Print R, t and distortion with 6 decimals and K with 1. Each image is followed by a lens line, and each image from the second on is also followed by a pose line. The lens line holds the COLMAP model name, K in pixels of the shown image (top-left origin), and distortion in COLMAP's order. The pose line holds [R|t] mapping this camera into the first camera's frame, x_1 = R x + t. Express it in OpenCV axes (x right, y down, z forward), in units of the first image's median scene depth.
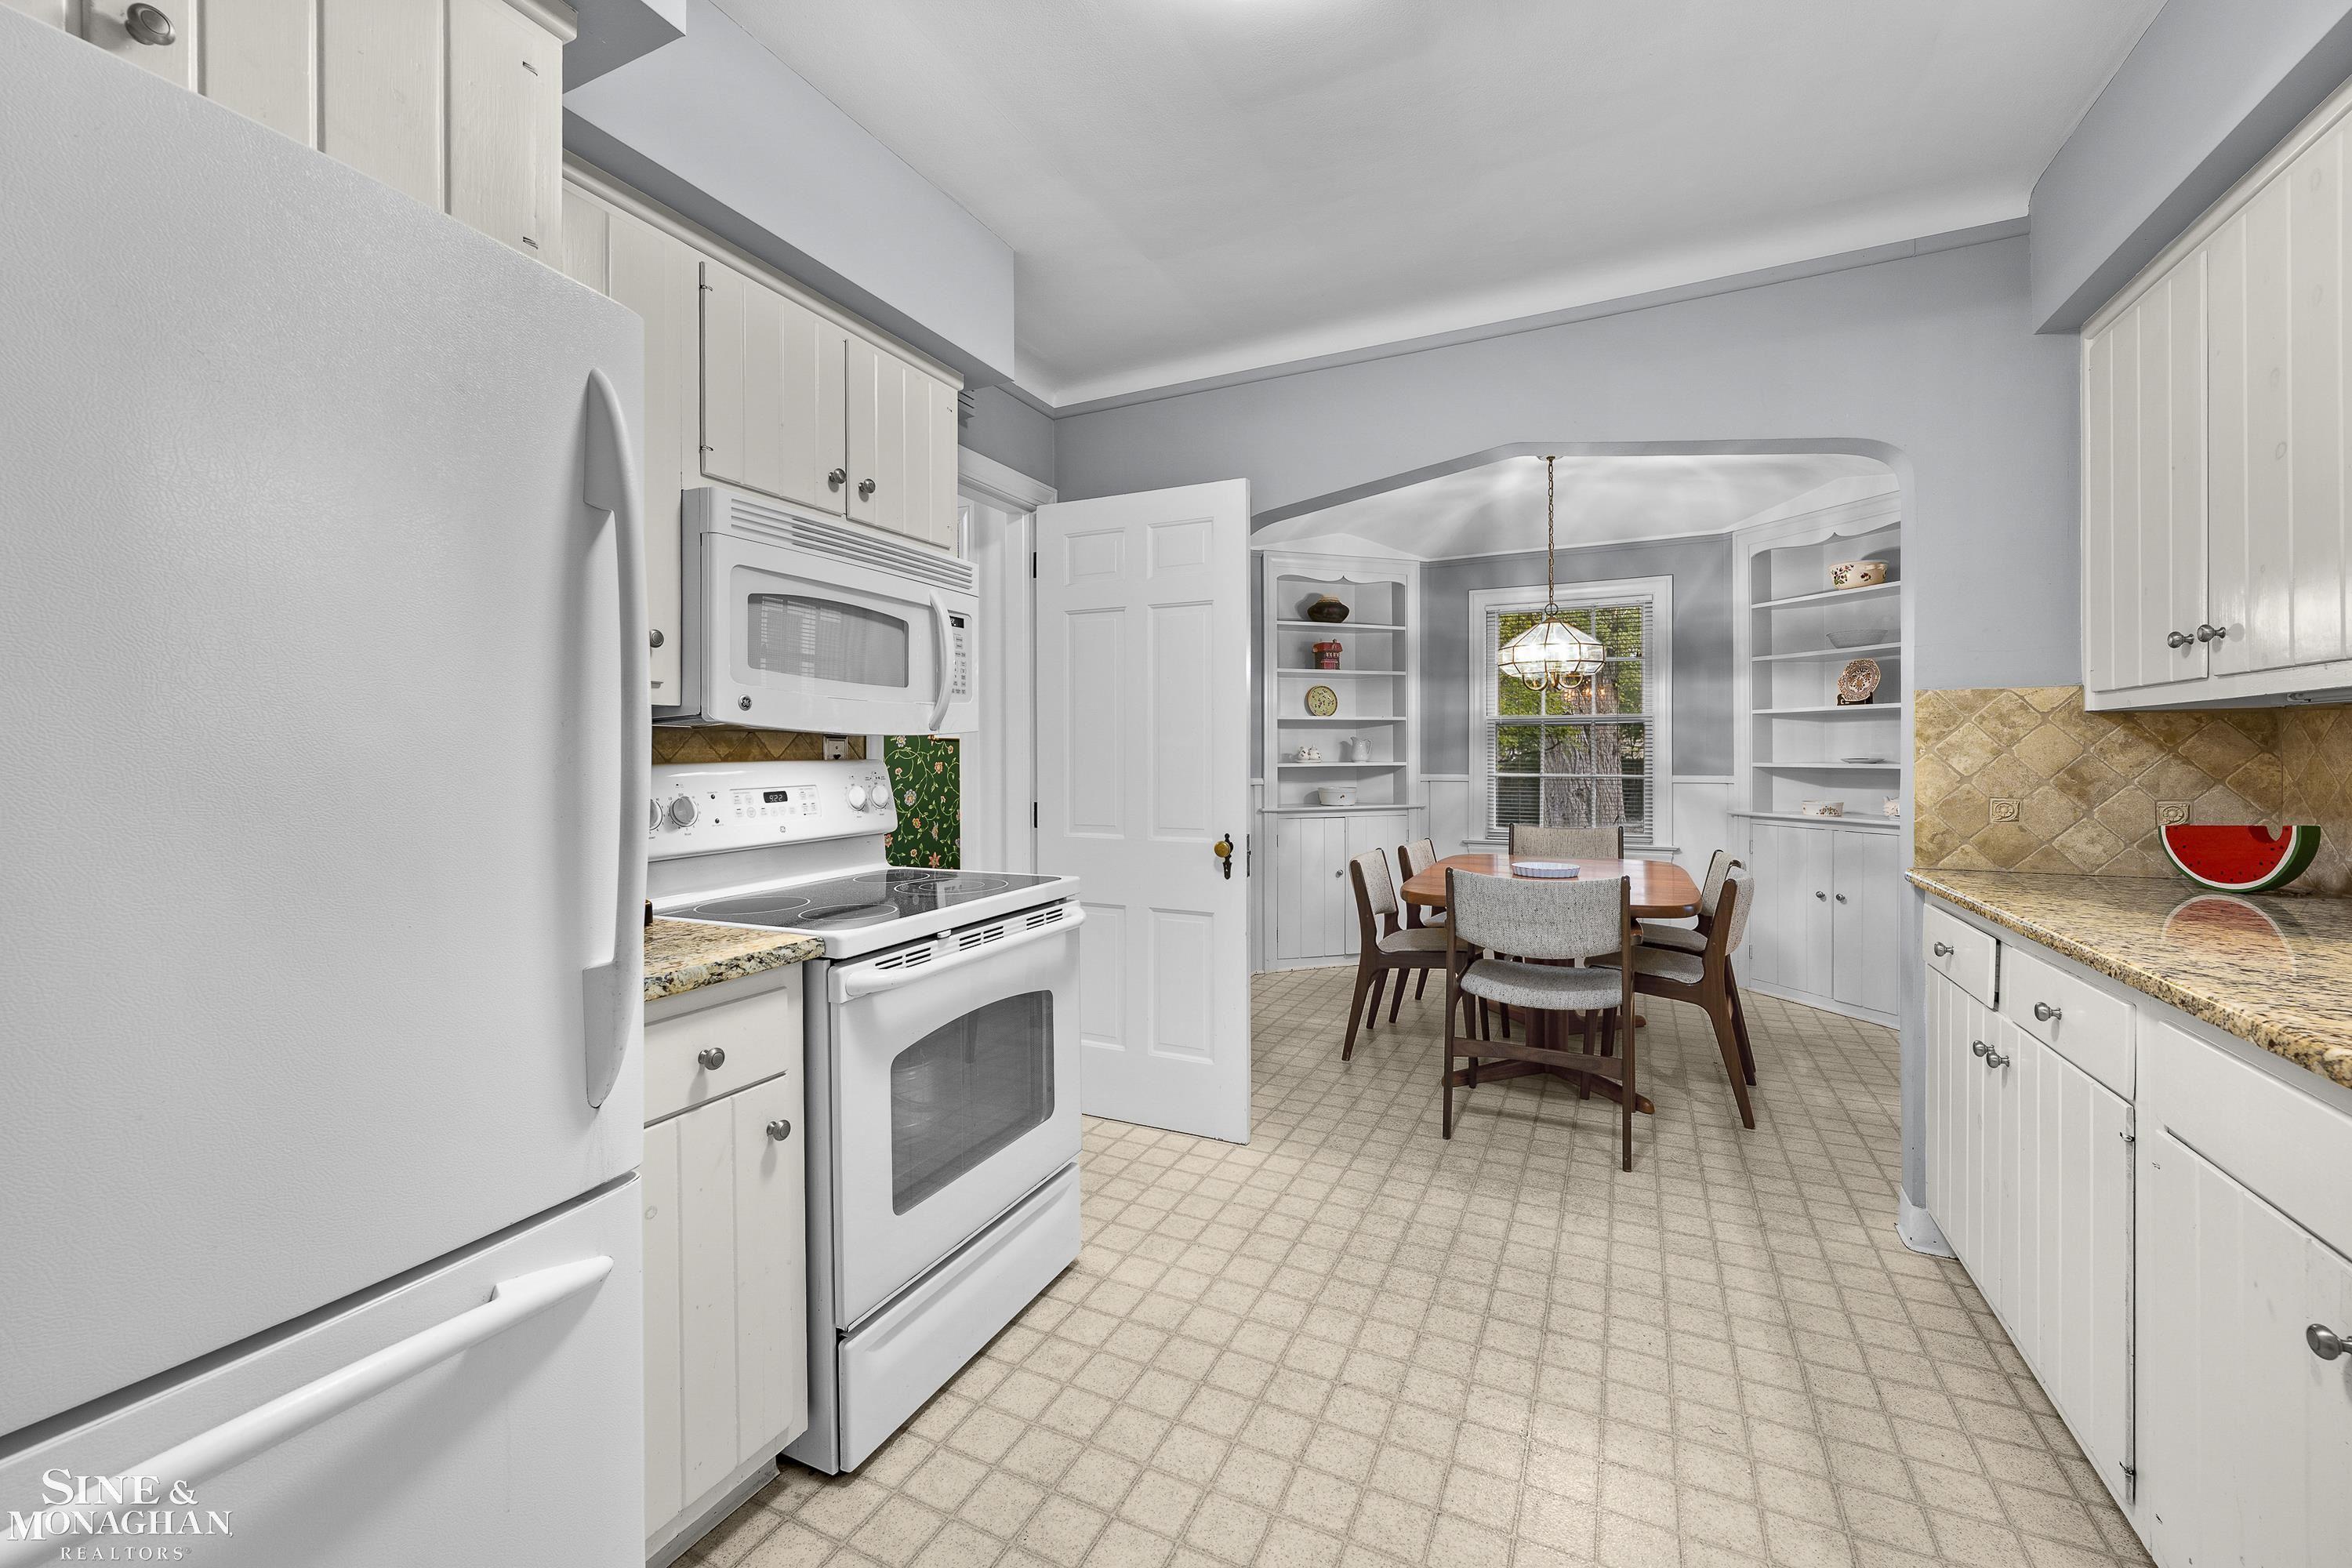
lens RADIAL K [[940.0, 0, 1164.6], [0, 940.0, 753.1], [0, 0, 1]] dist [-0.000389, -0.000012]
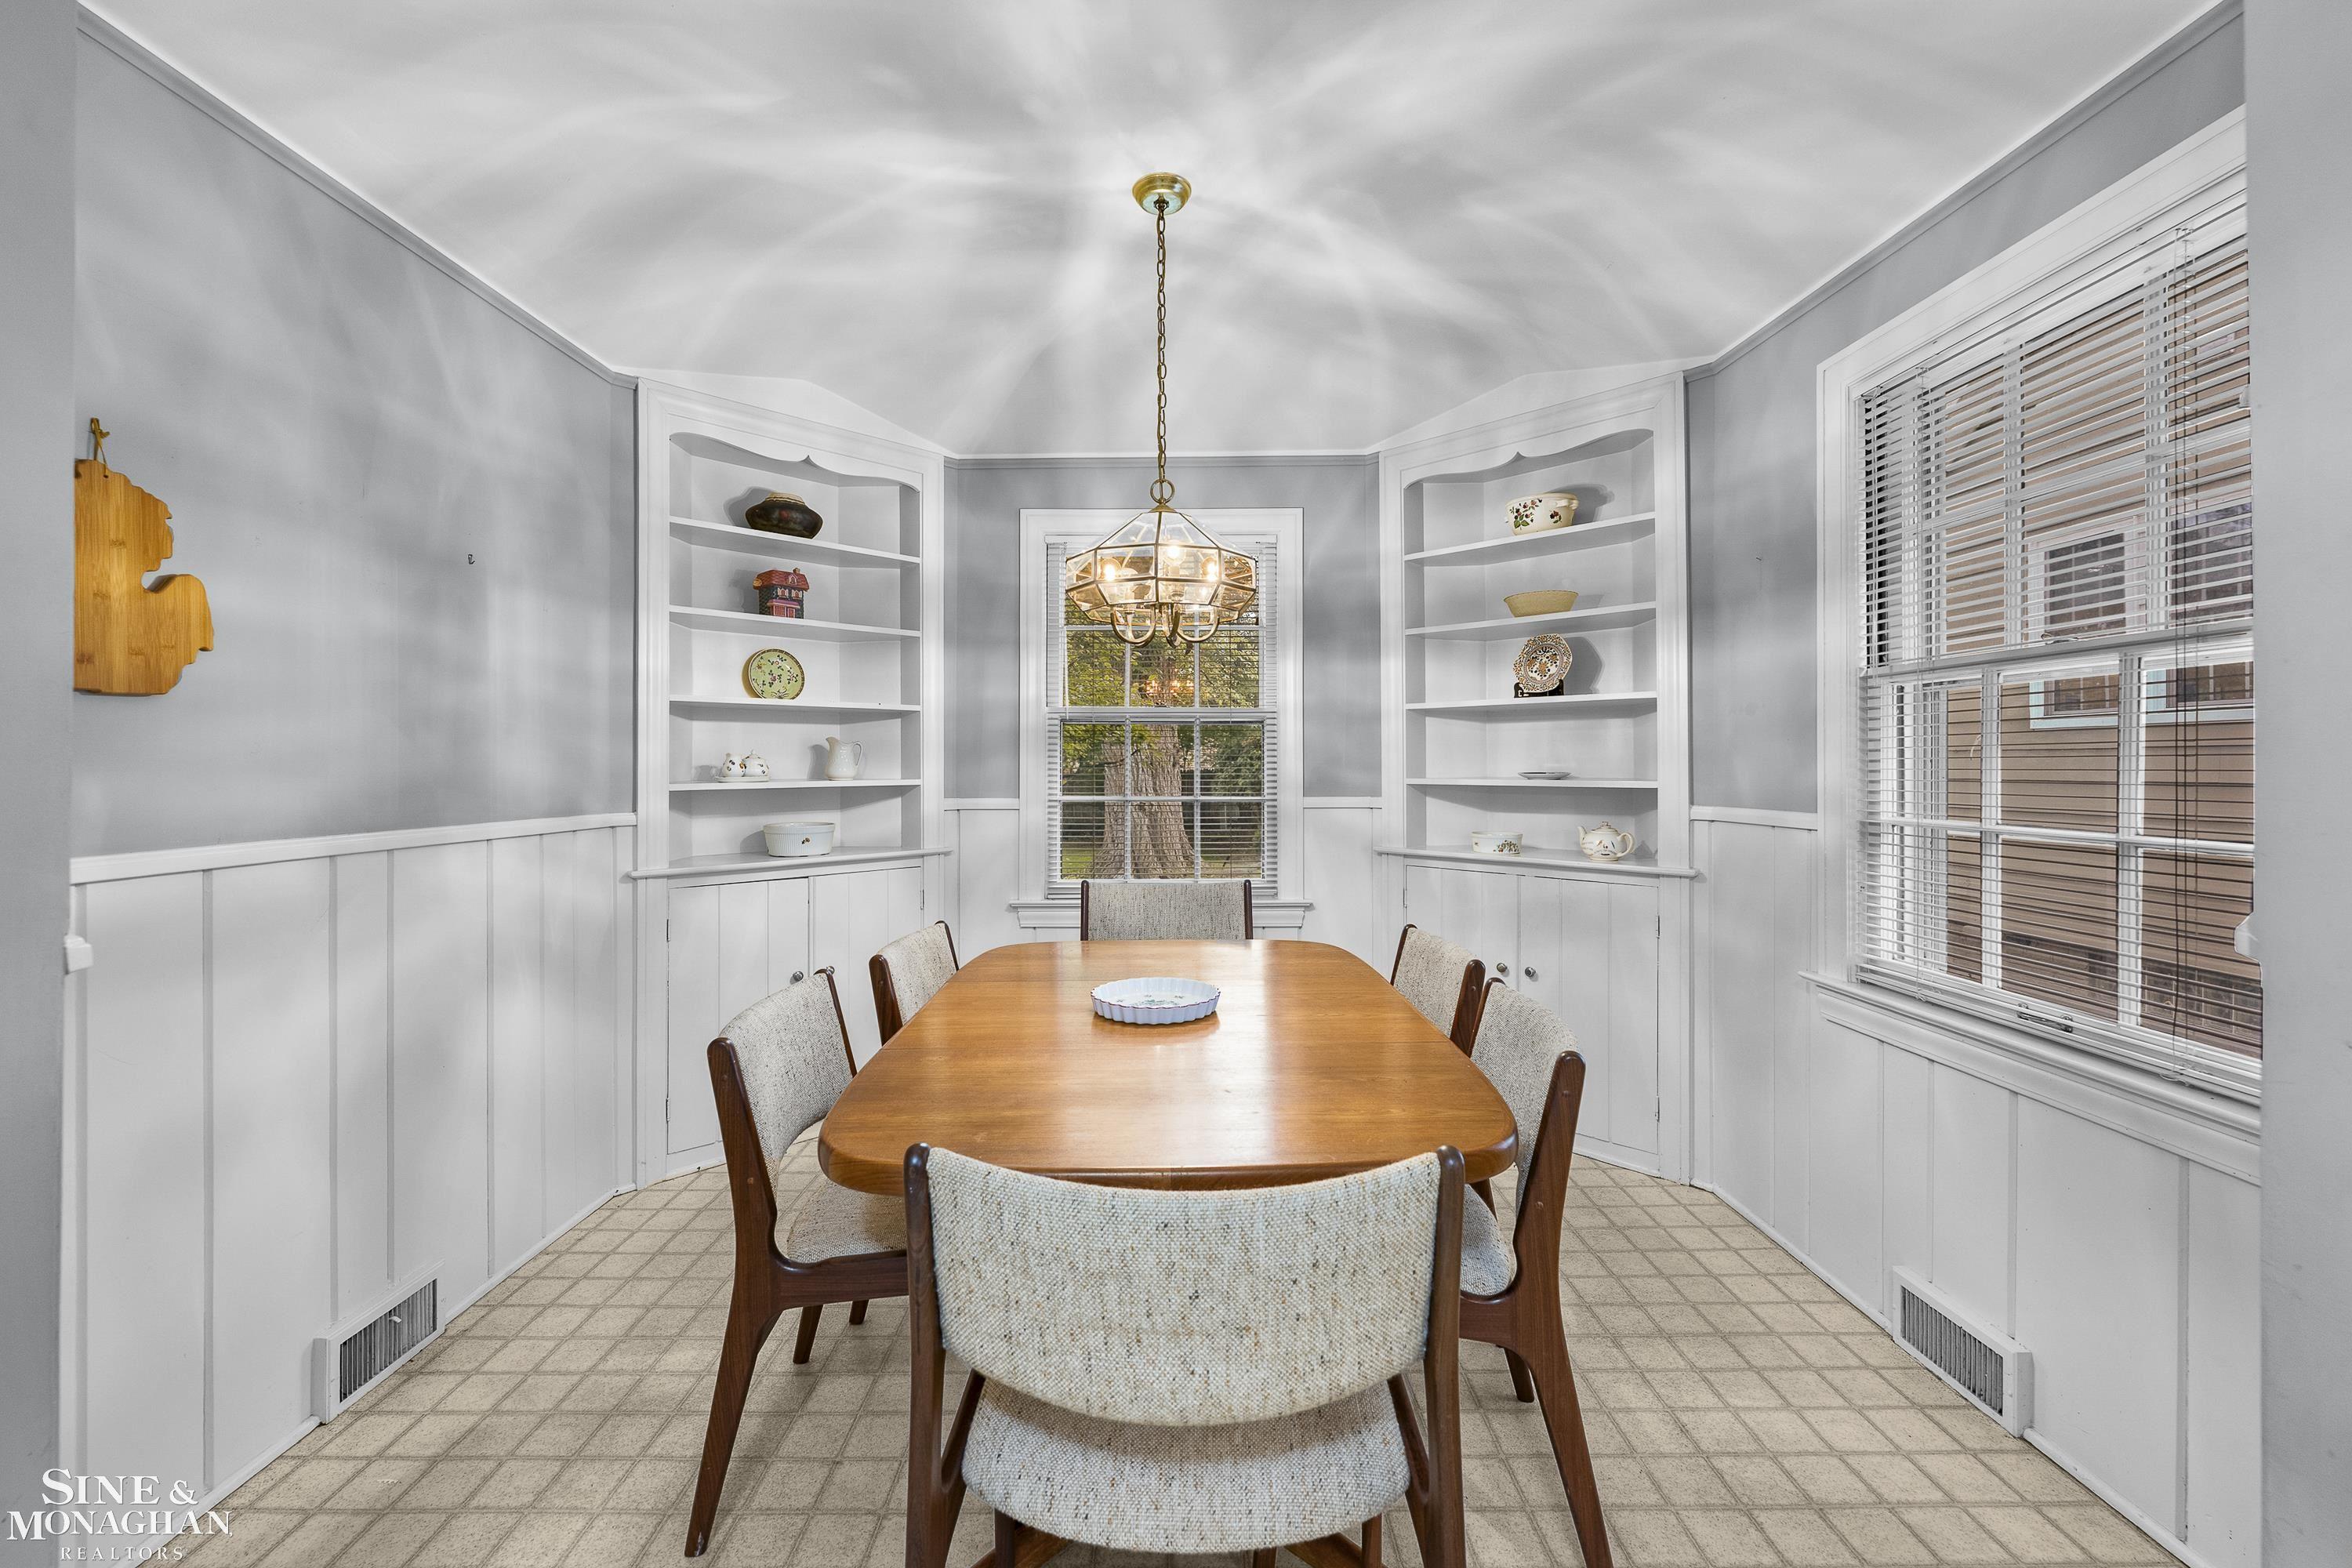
lens RADIAL K [[944.2, 0, 1173.1], [0, 944.2, 757.2], [0, 0, 1]] dist [-0.000020, 0.000199]
pose [[0.896188, 0.003663, 0.443660, 0.187346], [-0.000502, 0.999974, -0.007241, -0.000307], [-0.443675, 0.006266, 0.896166, 0.537097]]
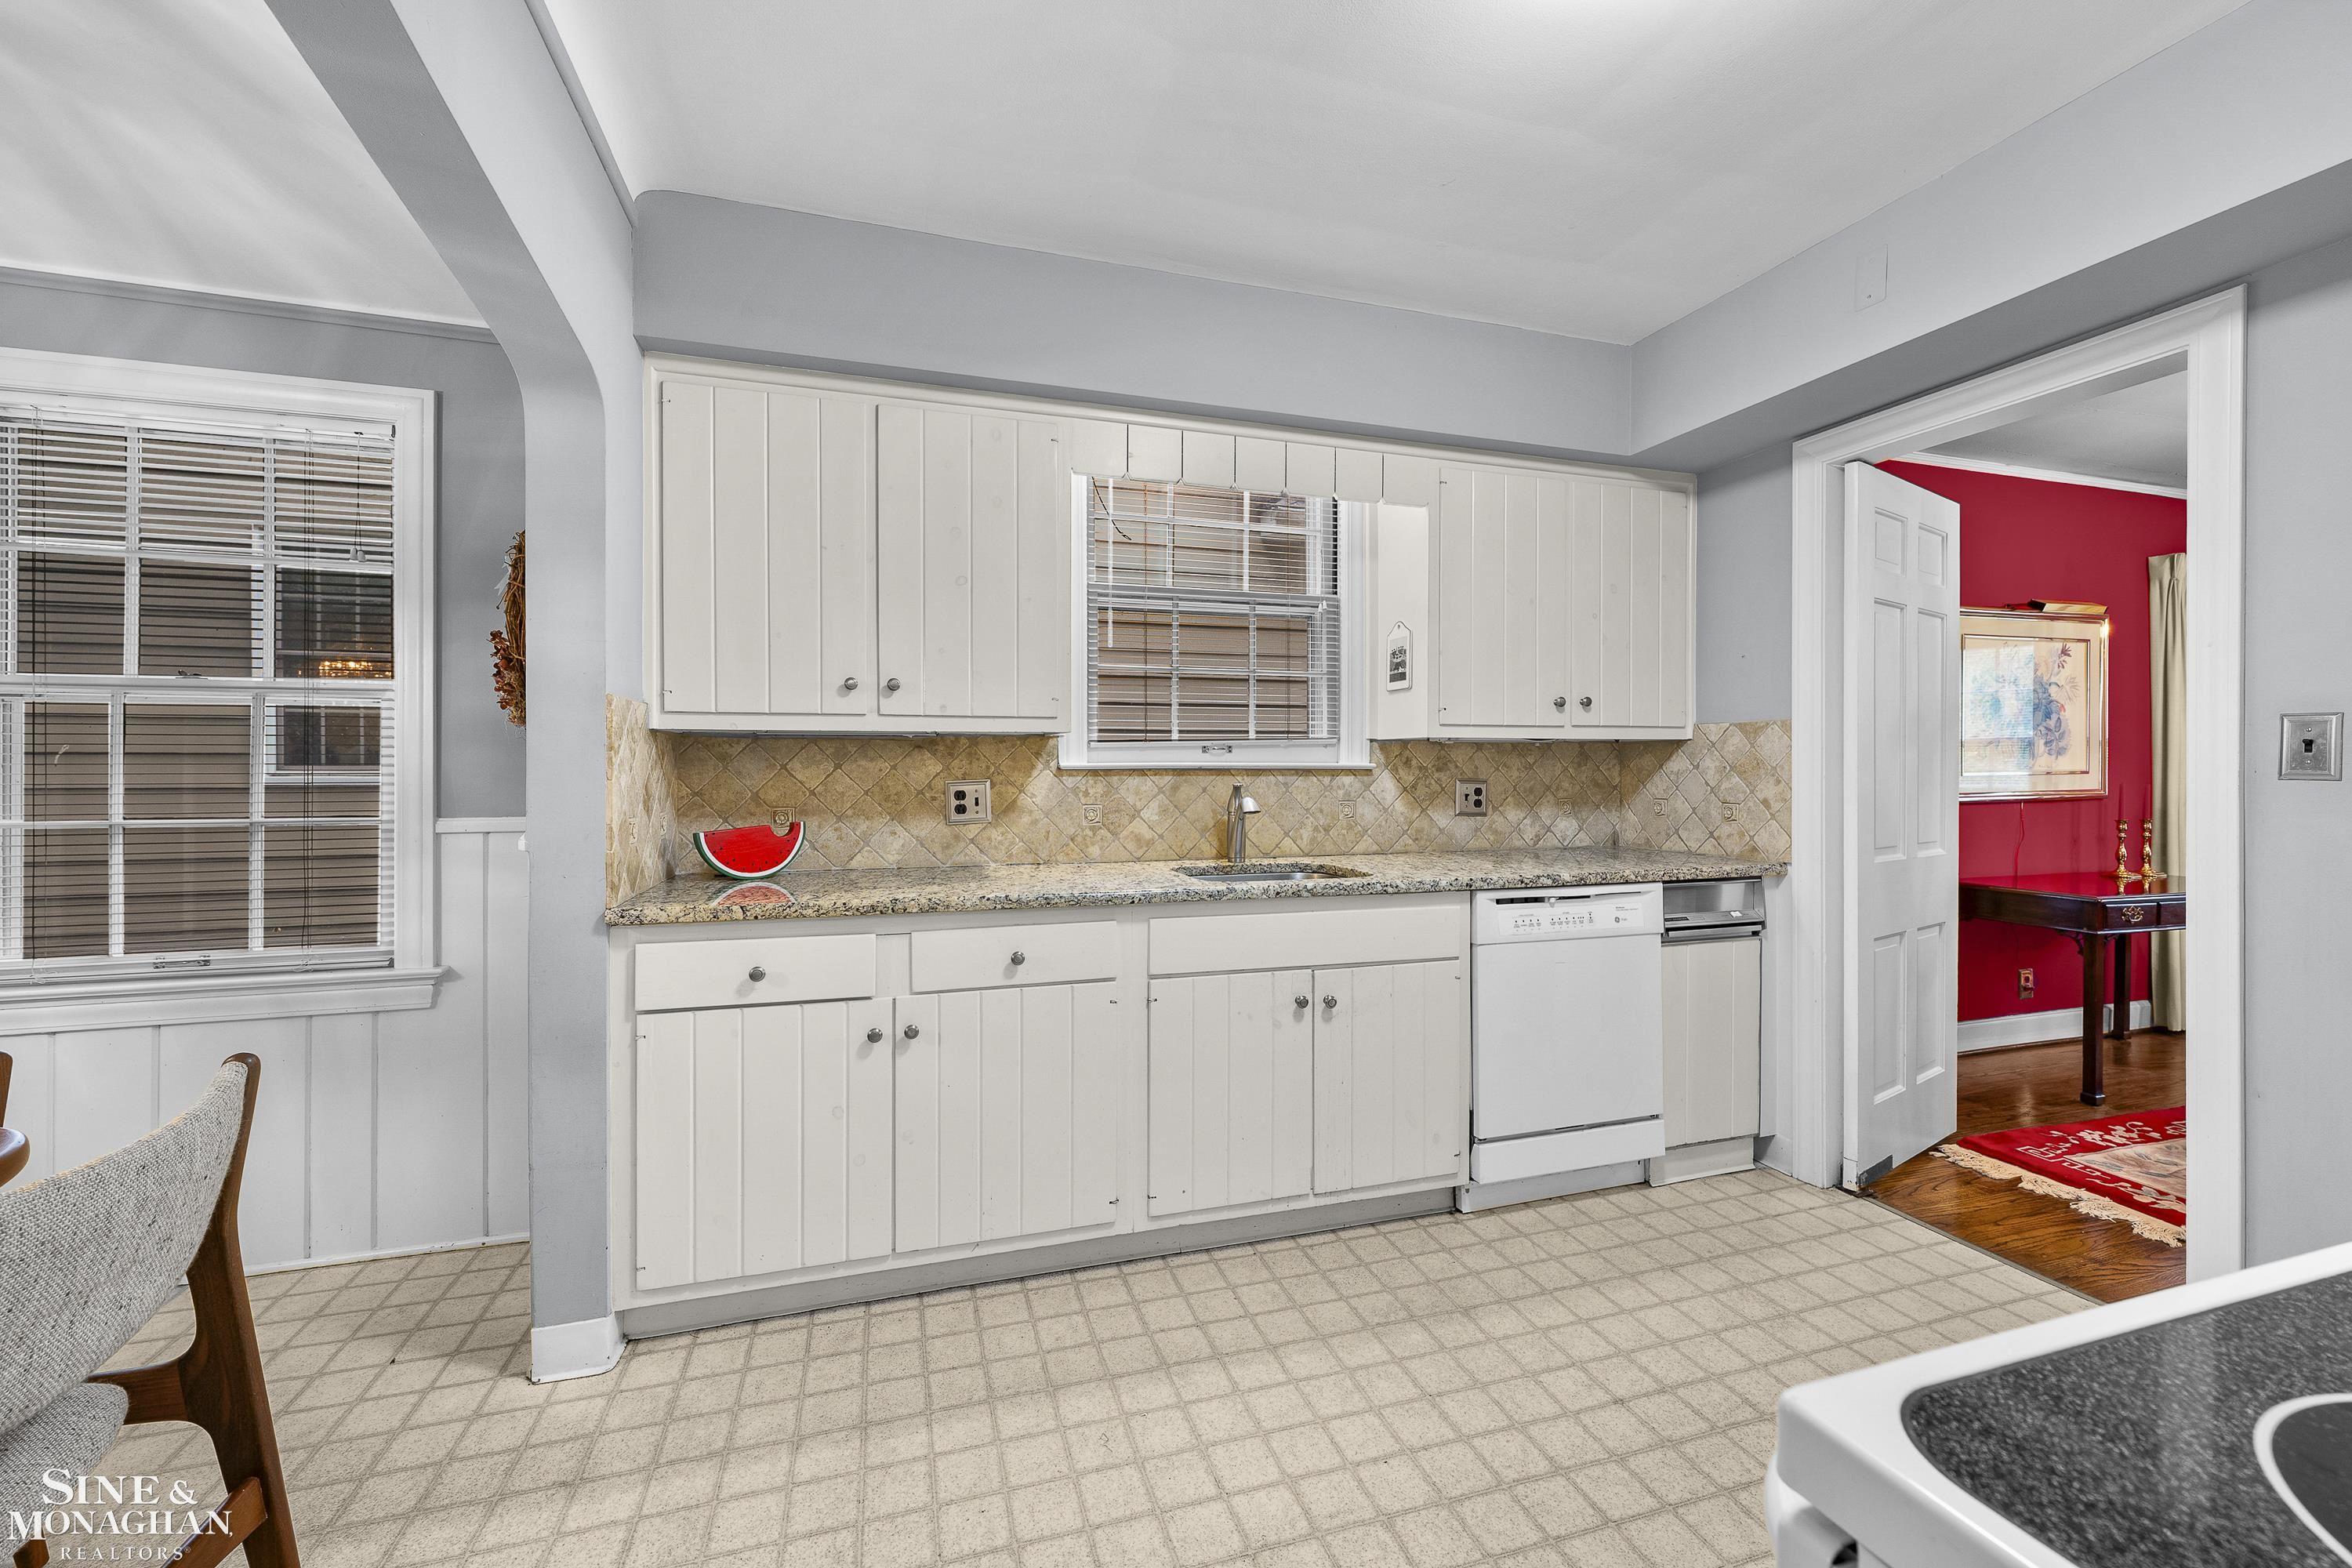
lens RADIAL K [[940.3, 0, 1171.4], [0, 940.3, 767.5], [0, 0, 1]] dist [0.001473, 0.000191]
pose [[-0.686387, 0.001306, 0.727235, -0.086275], [0.000588, 0.999999, -0.001241, -0.000633], [-0.727236, -0.000424, -0.686387, 0.704553]]
